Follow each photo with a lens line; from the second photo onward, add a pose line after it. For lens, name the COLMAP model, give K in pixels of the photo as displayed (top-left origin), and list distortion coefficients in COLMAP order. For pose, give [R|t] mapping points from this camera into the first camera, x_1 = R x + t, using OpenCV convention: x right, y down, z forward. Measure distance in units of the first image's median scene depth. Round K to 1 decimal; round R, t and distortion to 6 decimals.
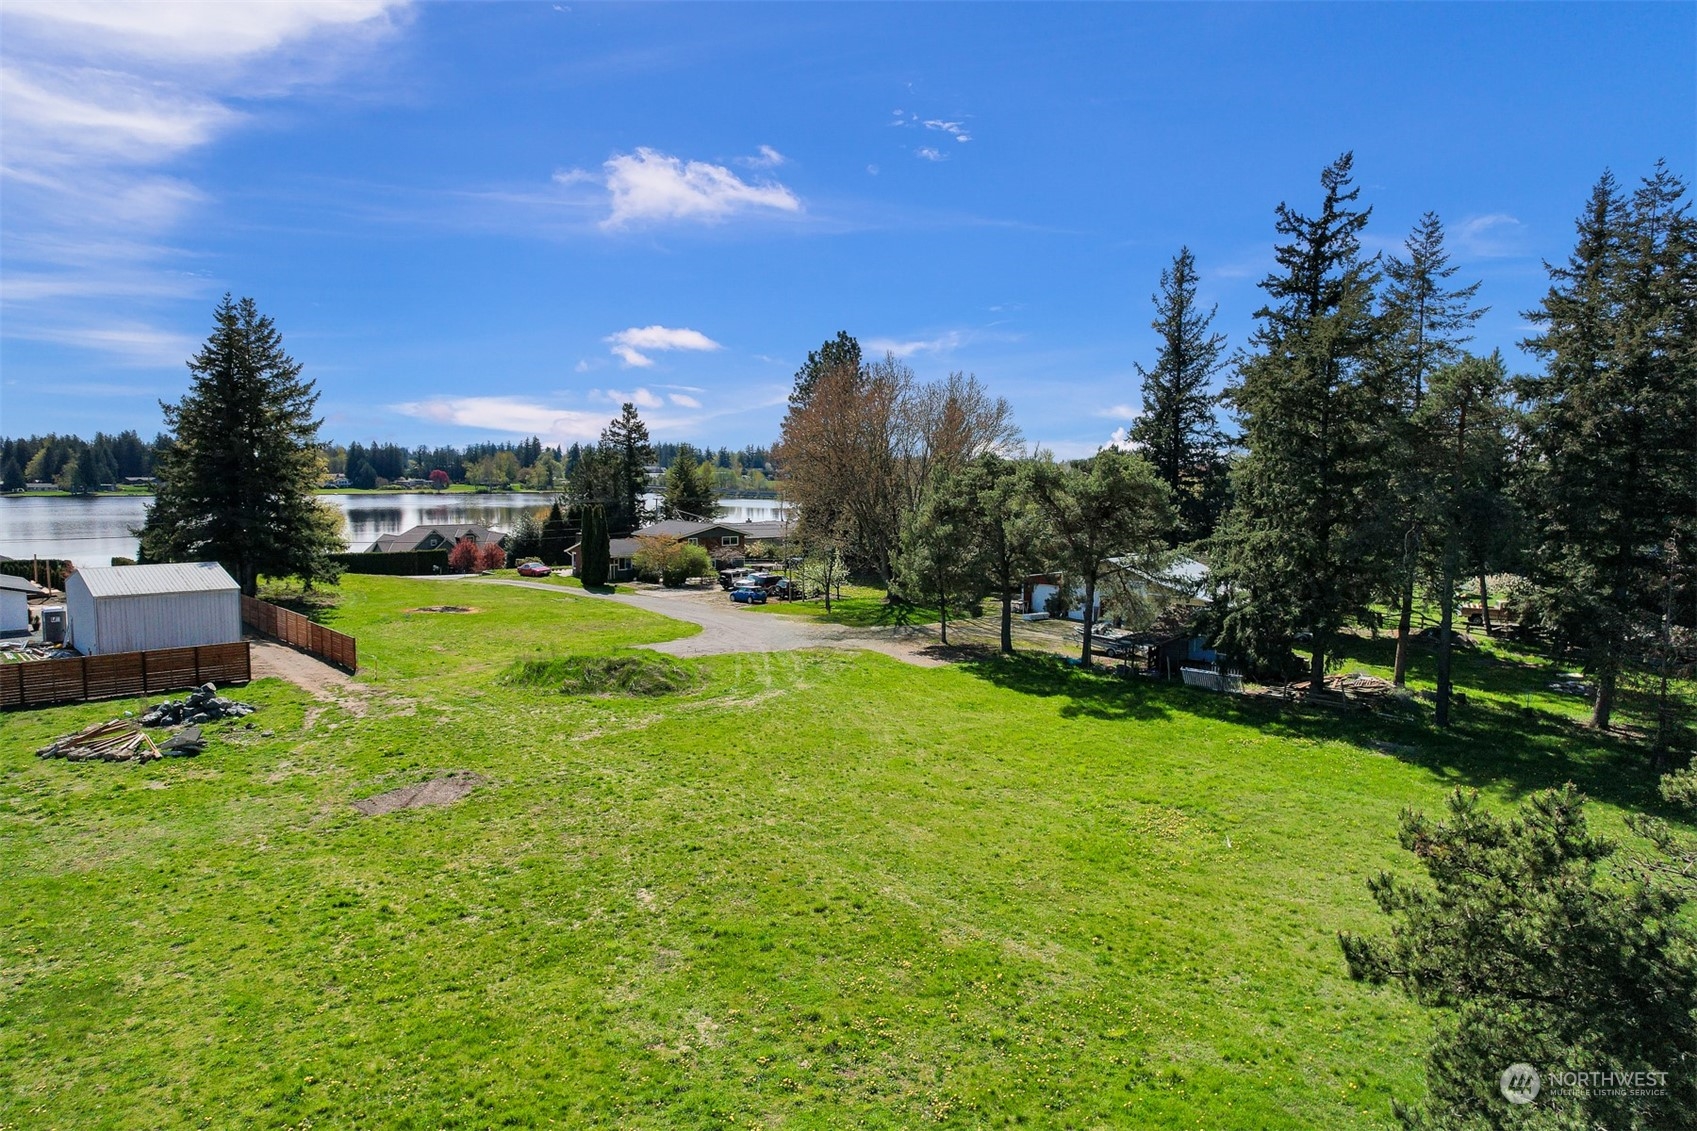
lens RADIAL K [[1083.6, 0, 844.8], [0, 1083.6, 571.0], [0, 0, 1]] dist [-0.069616, 0.066920]
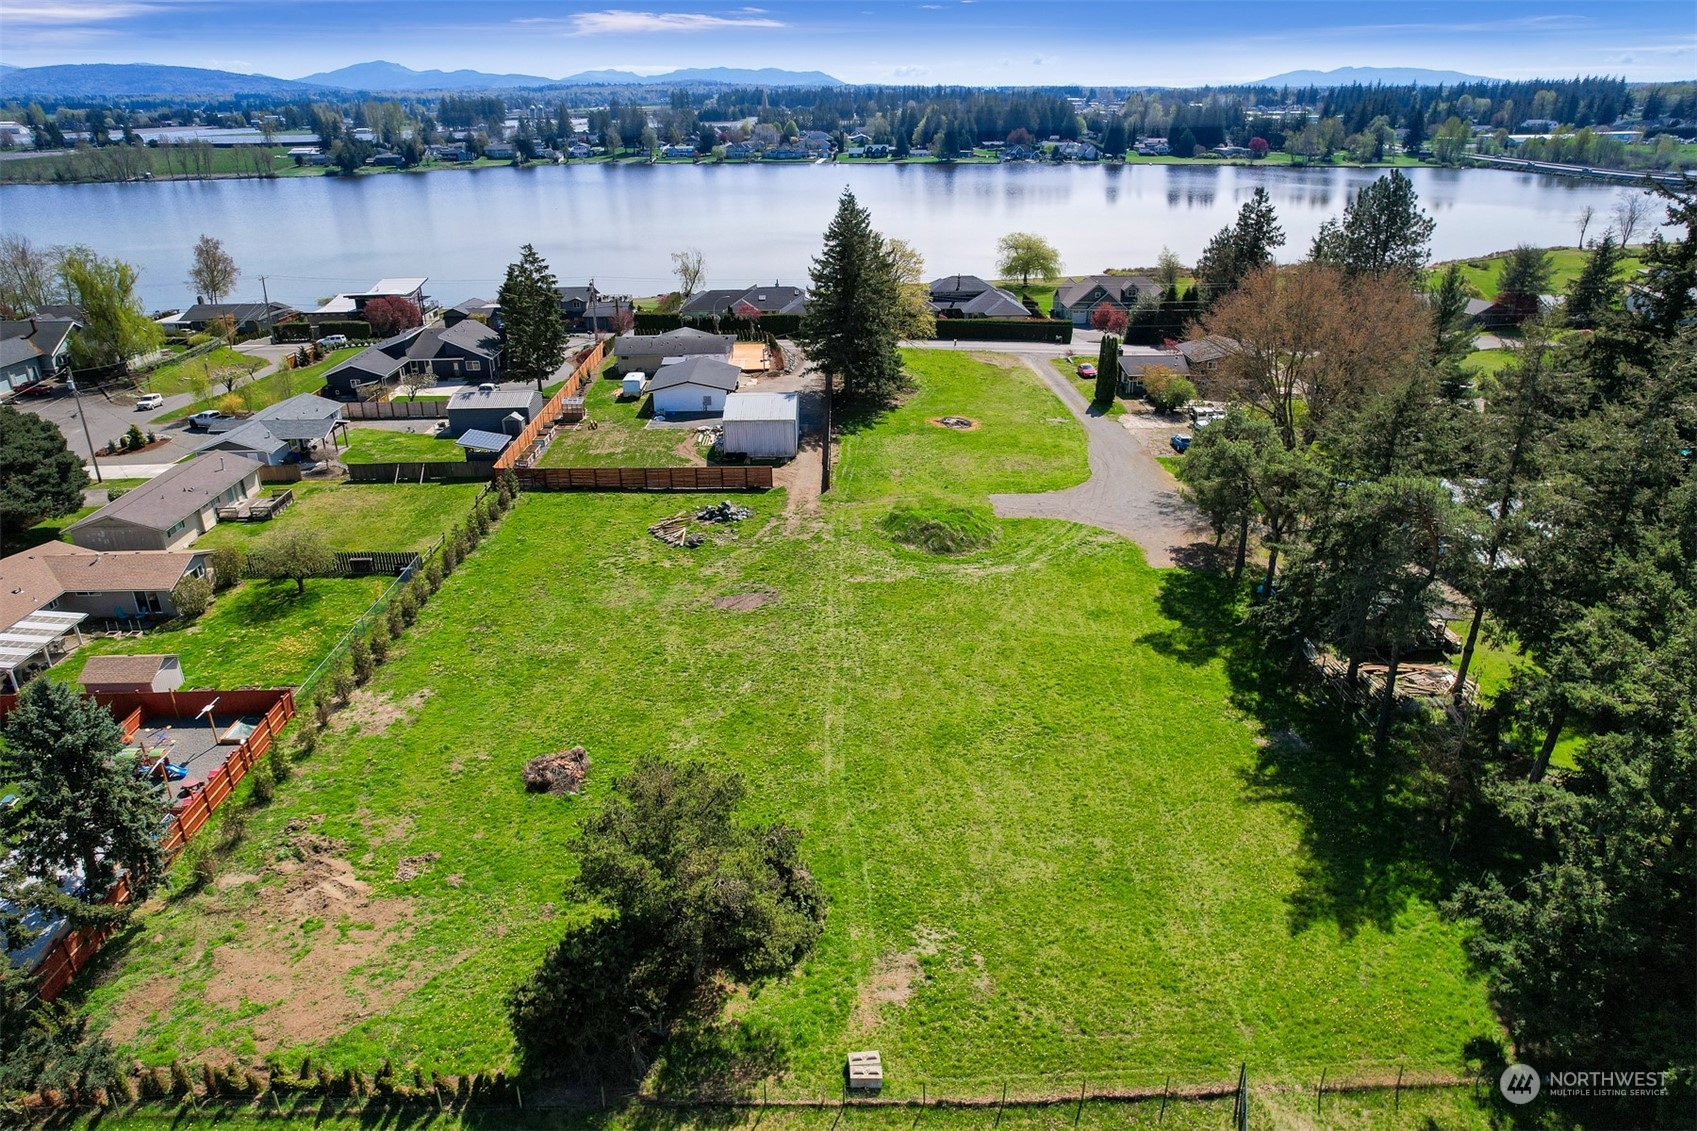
lens RADIAL K [[1109.0, 0, 852.2], [0, 1109.0, 586.1], [0, 0, 1]] dist [-0.069513, 0.053183]
pose [[0.741541, 0.260631, -0.618214, 0.257356], [-0.047592, 0.939573, 0.339026, -0.132306], [0.669217, -0.221980, 0.709136, -0.093037]]
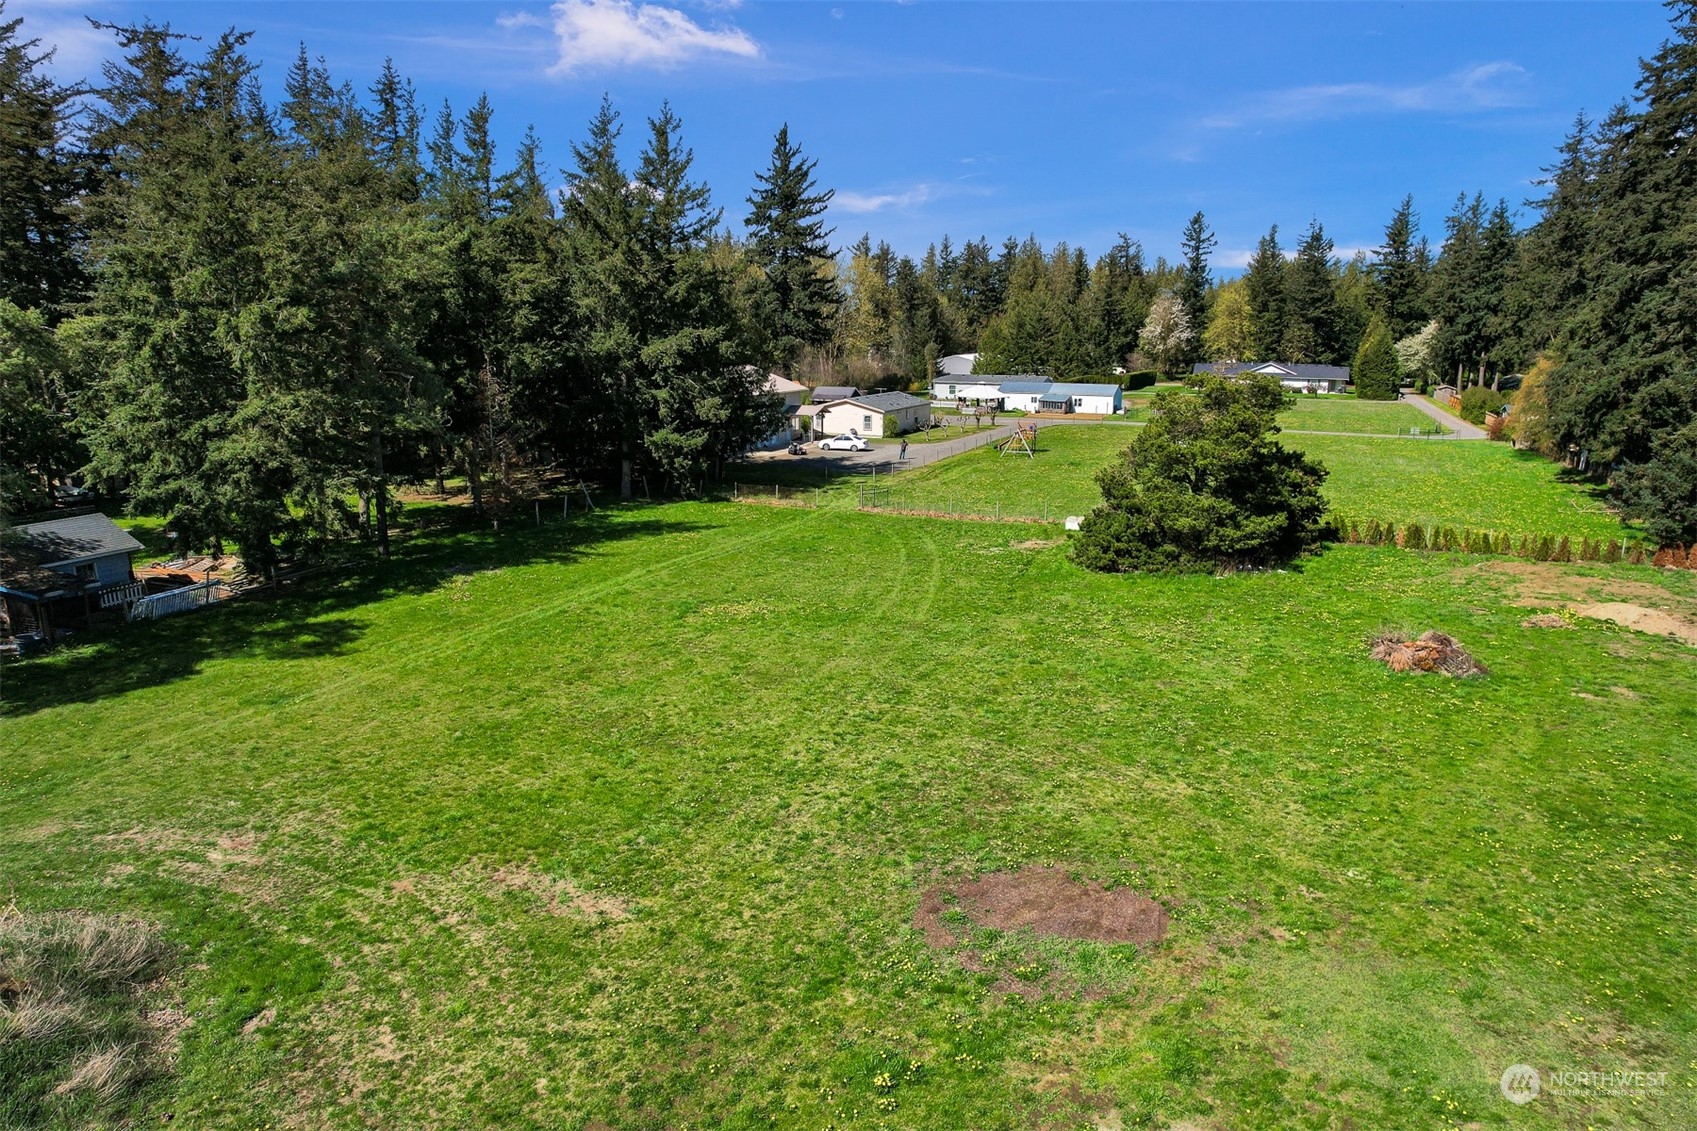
lens RADIAL K [[1083.6, 0, 844.8], [0, 1083.6, 571.0], [0, 0, 1]] dist [-0.069616, 0.066920]
pose [[-0.408216, -0.220094, 0.885956, -0.191565], [0.079255, 0.958292, 0.274582, -0.031802], [-0.909439, 0.182305, -0.373747, 0.298812]]
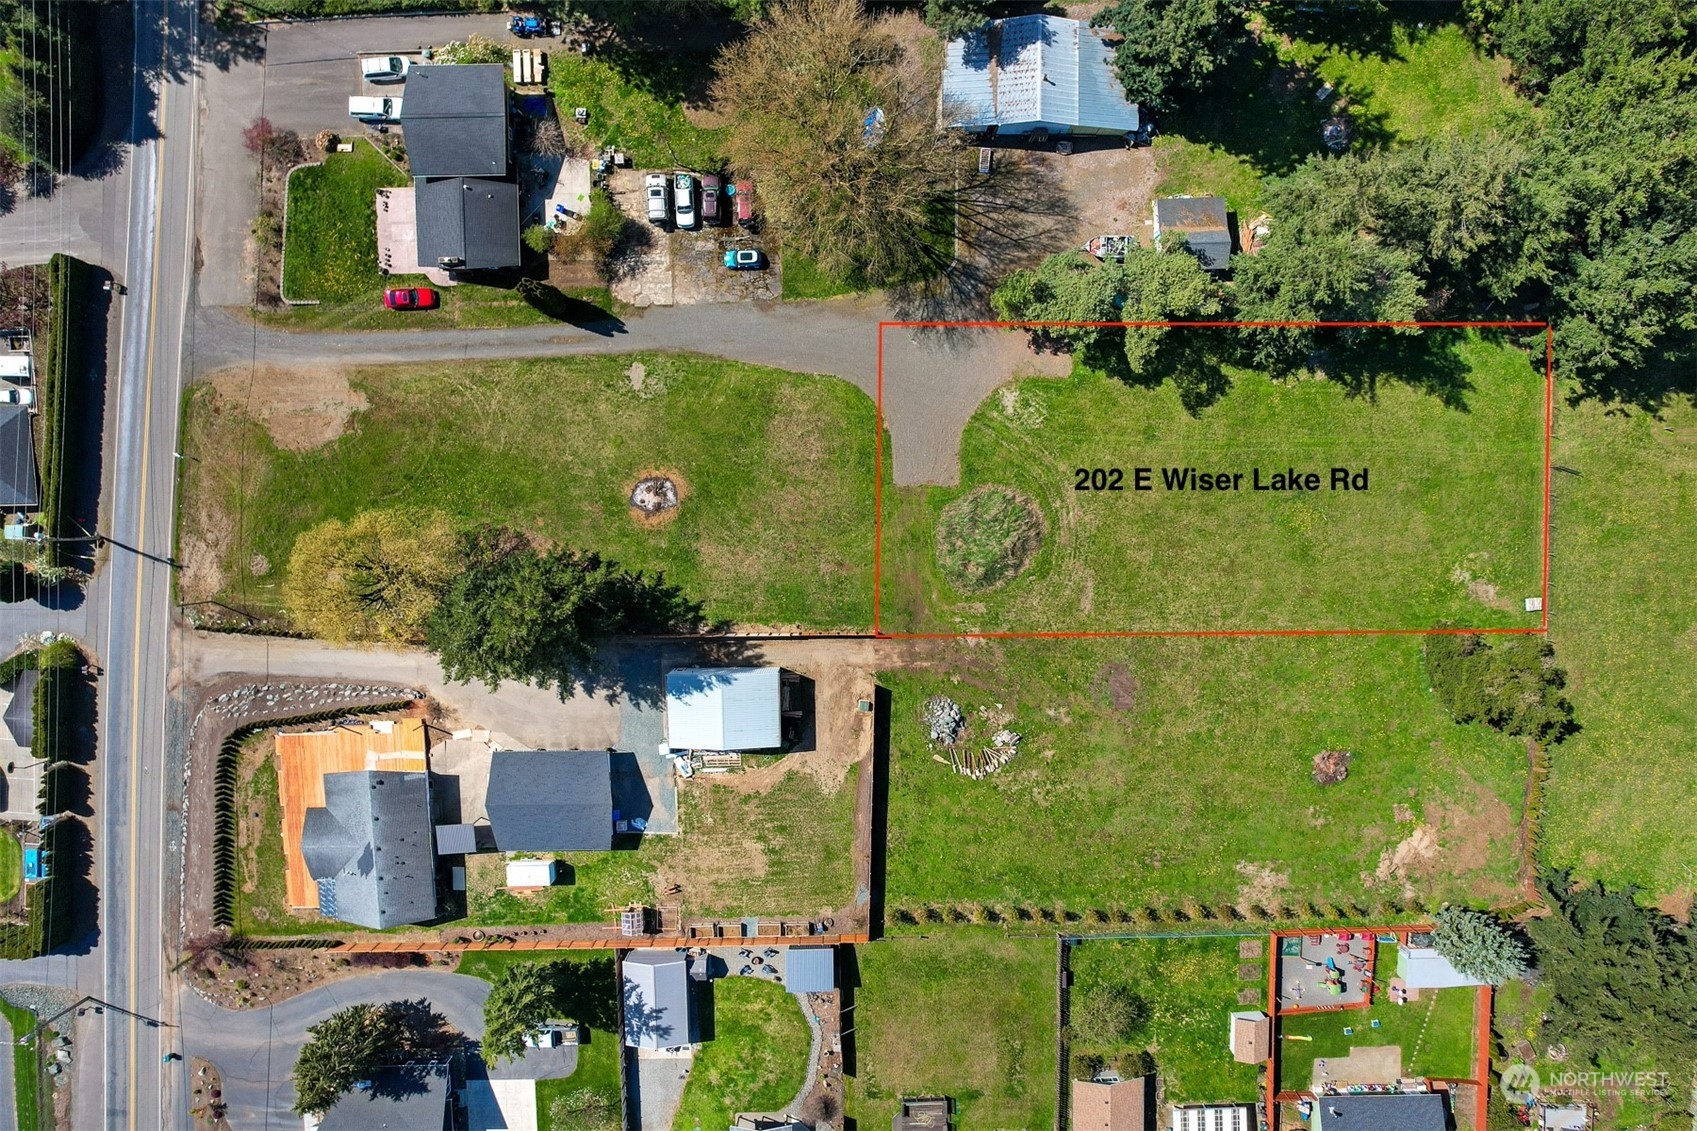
lens RADIAL K [[1109.0, 0, 852.2], [0, 1109.0, 586.1], [0, 0, 1]] dist [-0.069513, 0.053183]
pose [[0.671411, -0.737215, -0.075639, -0.105544], [0.068718, -0.039693, 0.996846, -0.658058], [-0.737892, -0.674491, 0.024009, 0.384492]]
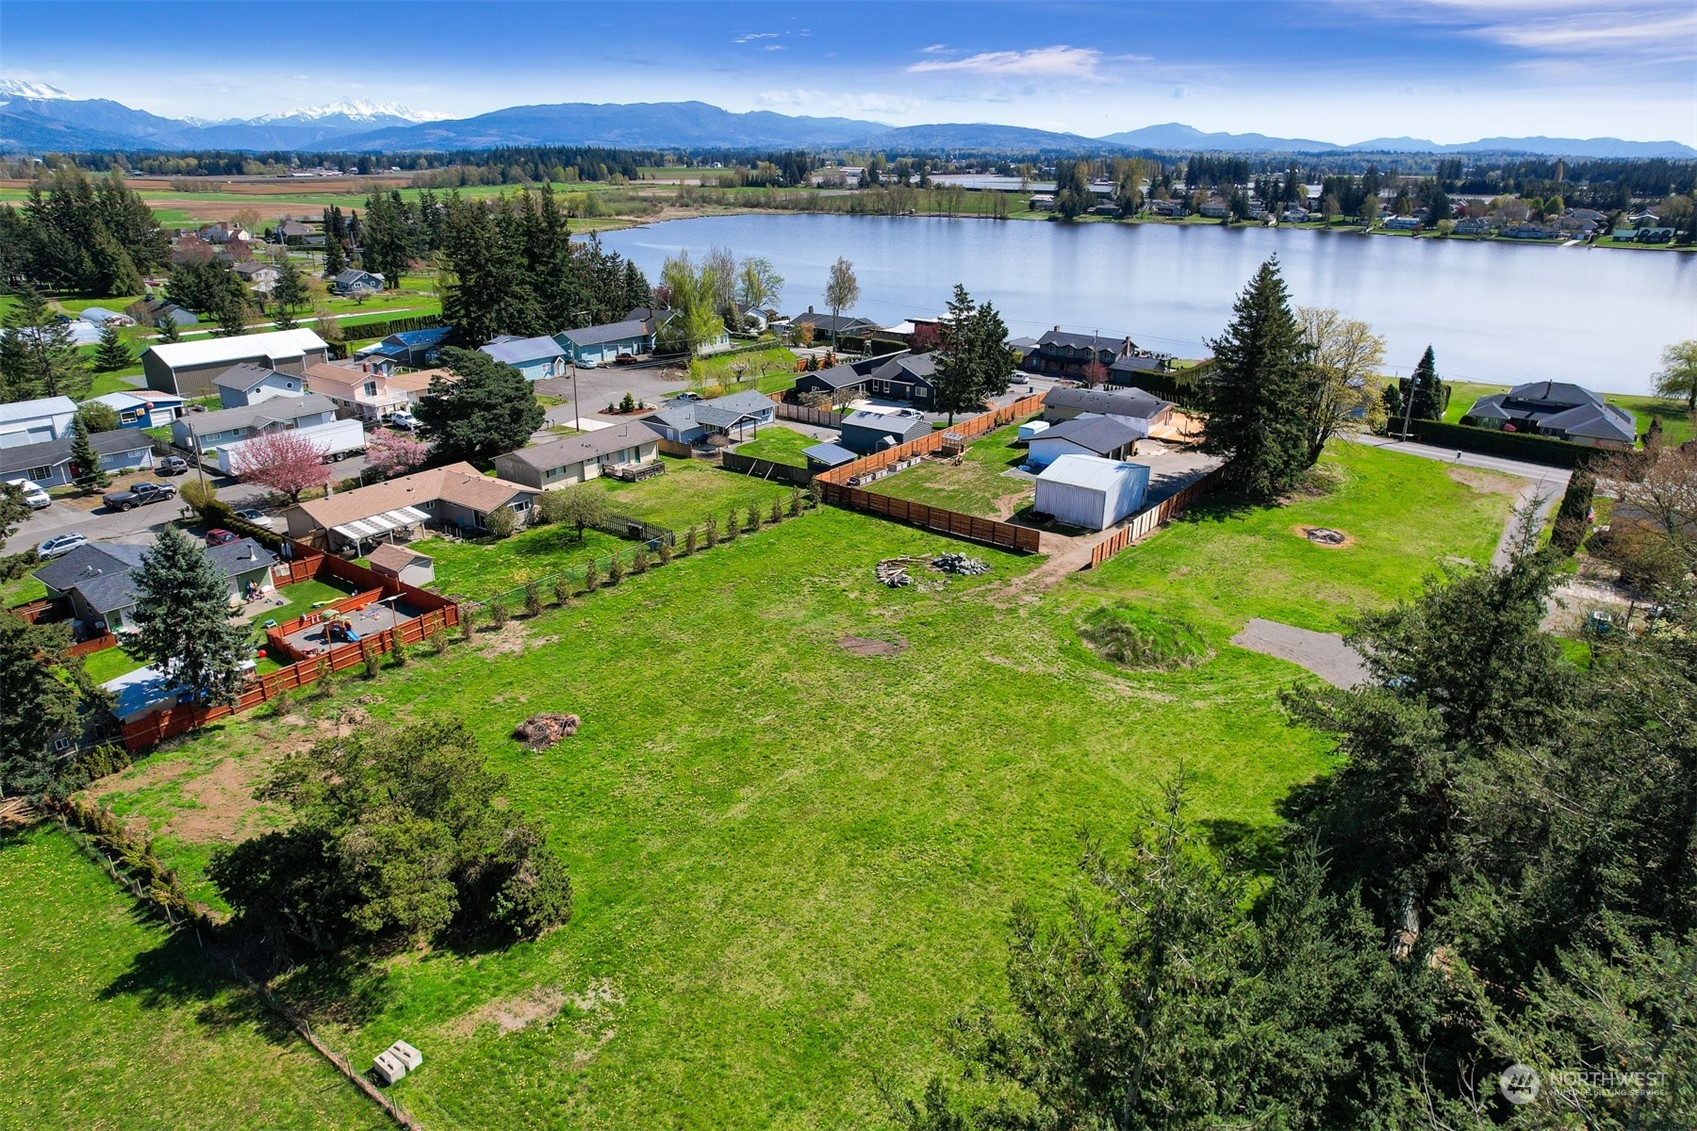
lens RADIAL K [[1092.9, 0, 847.7], [0, 1092.9, 571.4], [0, 0, 1]] dist [-0.079494, 0.072513]
pose [[0.183608, 0.345602, -0.920243, 0.348144], [-0.100205, 0.937862, 0.332225, -0.145715], [0.977879, 0.031213, 0.206829, 0.120265]]
